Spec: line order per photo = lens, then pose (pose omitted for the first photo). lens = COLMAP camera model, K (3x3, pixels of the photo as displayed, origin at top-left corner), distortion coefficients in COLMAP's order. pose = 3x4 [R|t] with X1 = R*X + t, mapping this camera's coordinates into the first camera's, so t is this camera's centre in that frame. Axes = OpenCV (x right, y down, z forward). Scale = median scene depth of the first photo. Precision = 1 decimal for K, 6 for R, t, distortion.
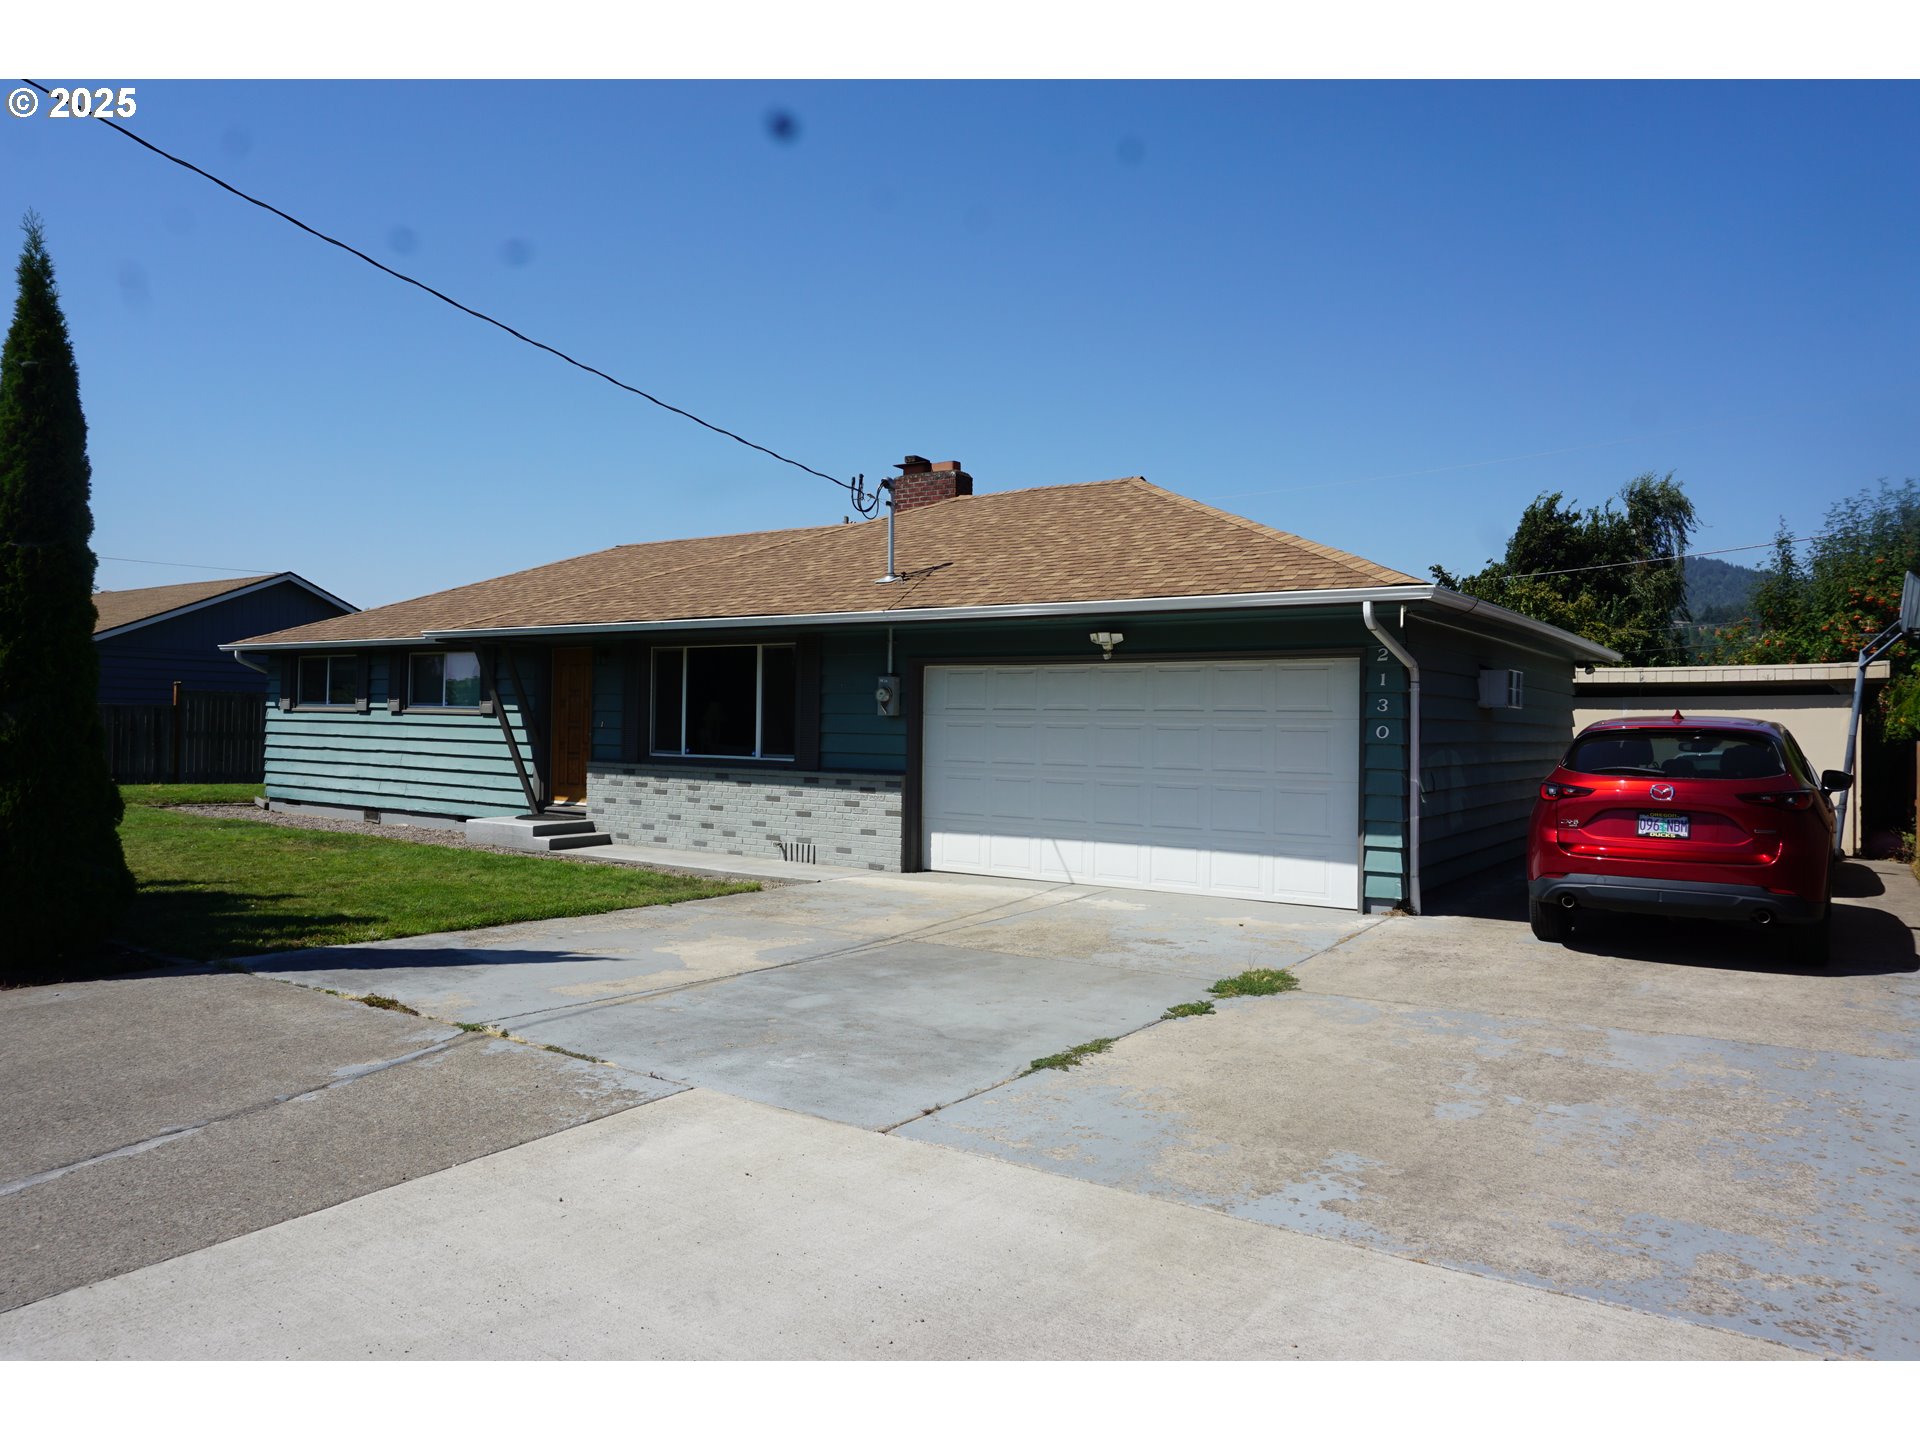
lens RADIAL K [[1284.6, 0, 952.9], [0, 1284.6, 721.2], [0, 0, 1]] dist [-0.052134, 0.038923]
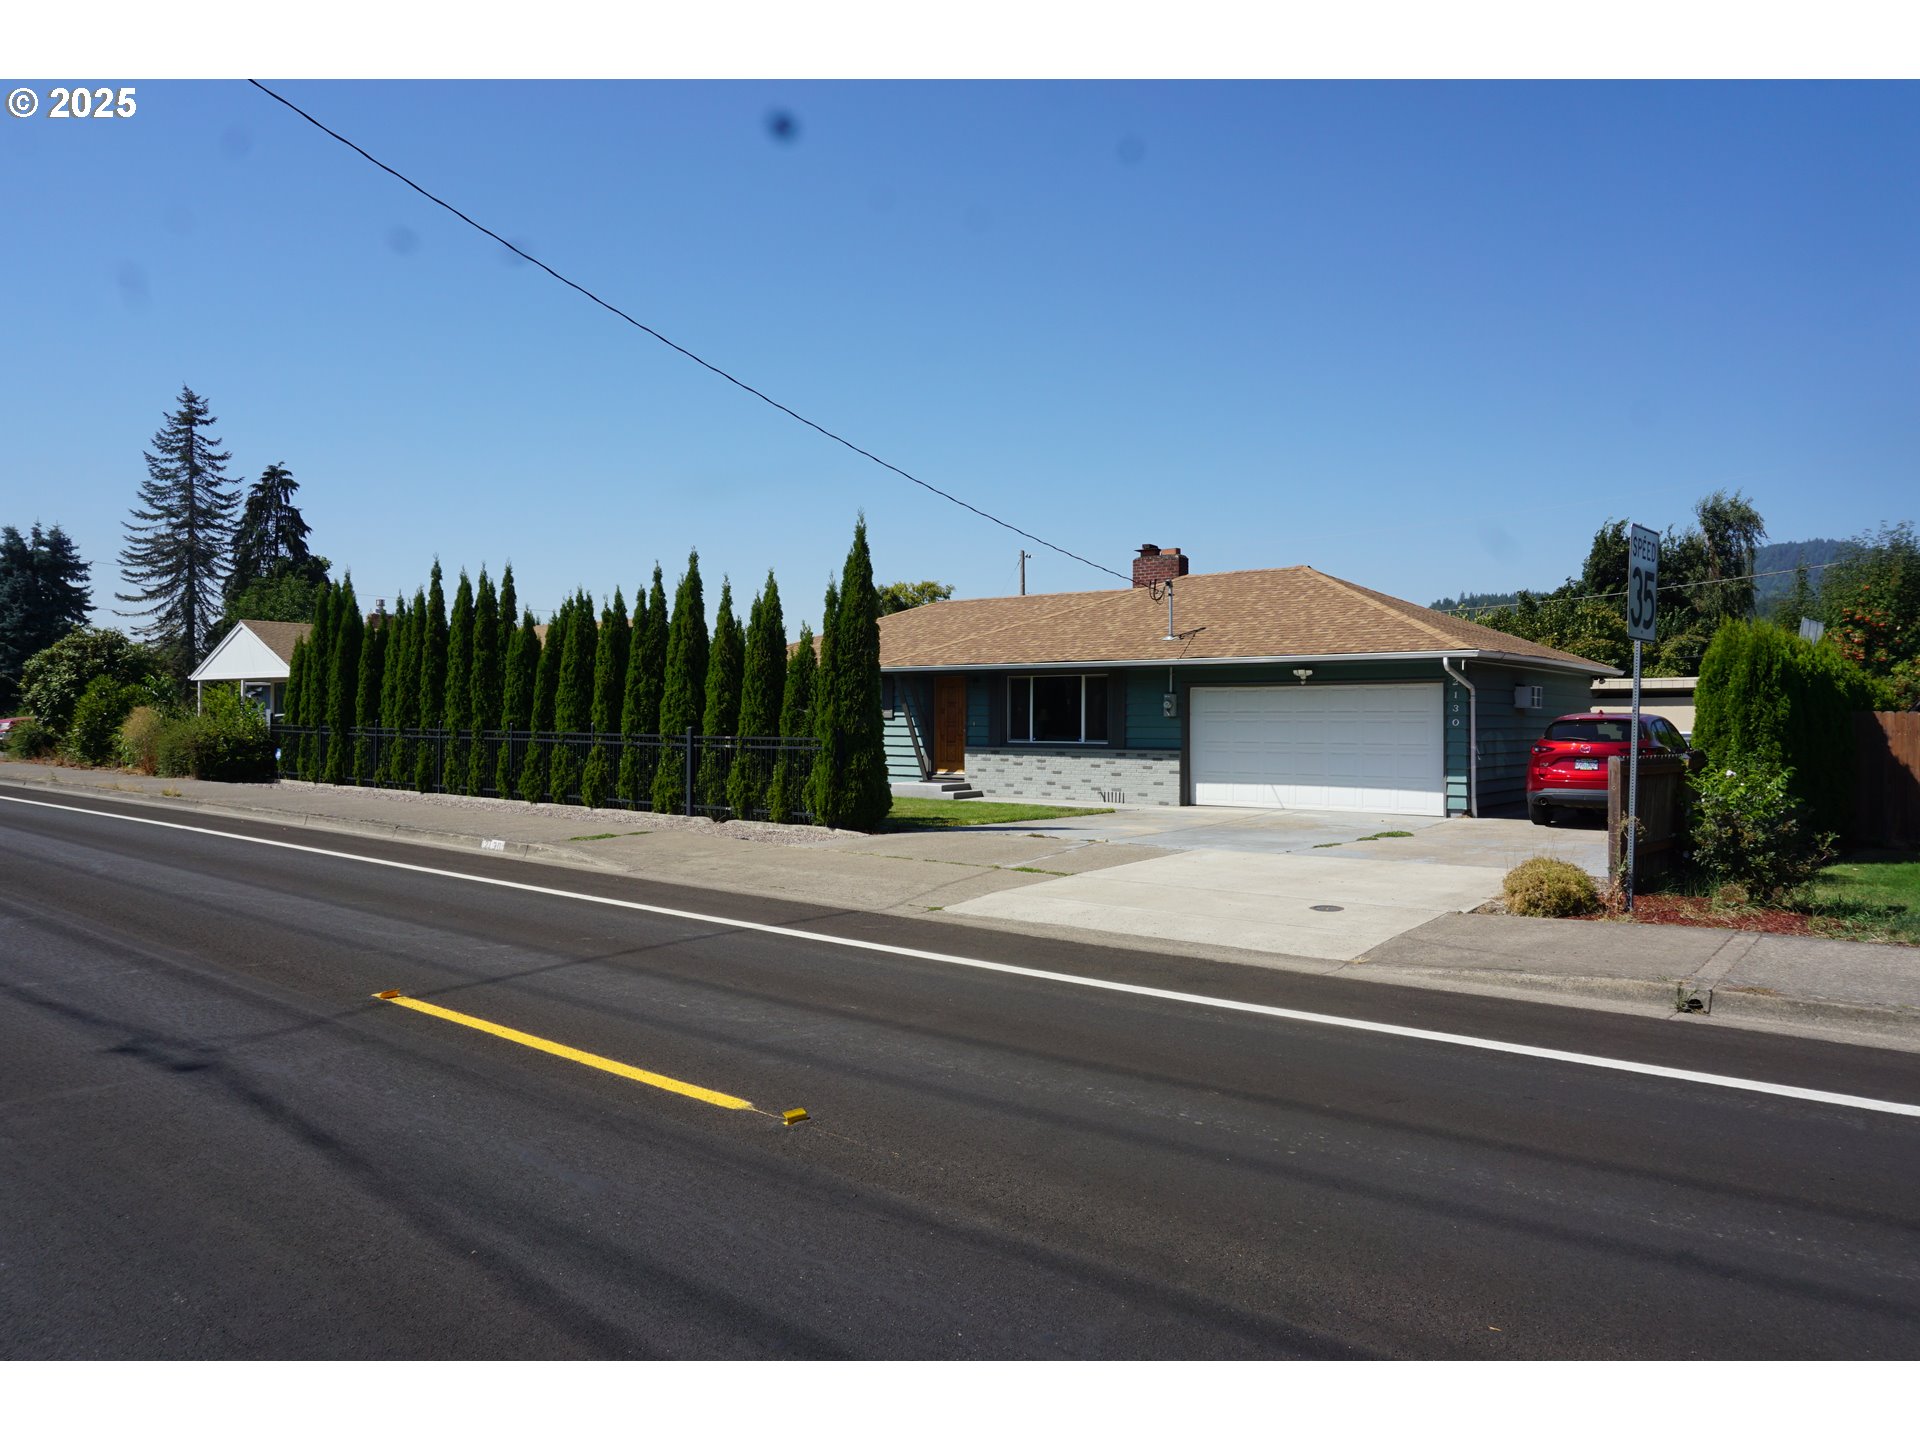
lens RADIAL K [[1284.6, 0, 952.9], [0, 1284.6, 721.2], [0, 0, 1]] dist [-0.052134, 0.038923]
pose [[0.997059, -0.011839, -0.075721, -0.203000], [0.011969, 0.999928, 0.001263, -0.003463], [0.075701, -0.002165, 0.997128, -0.722786]]
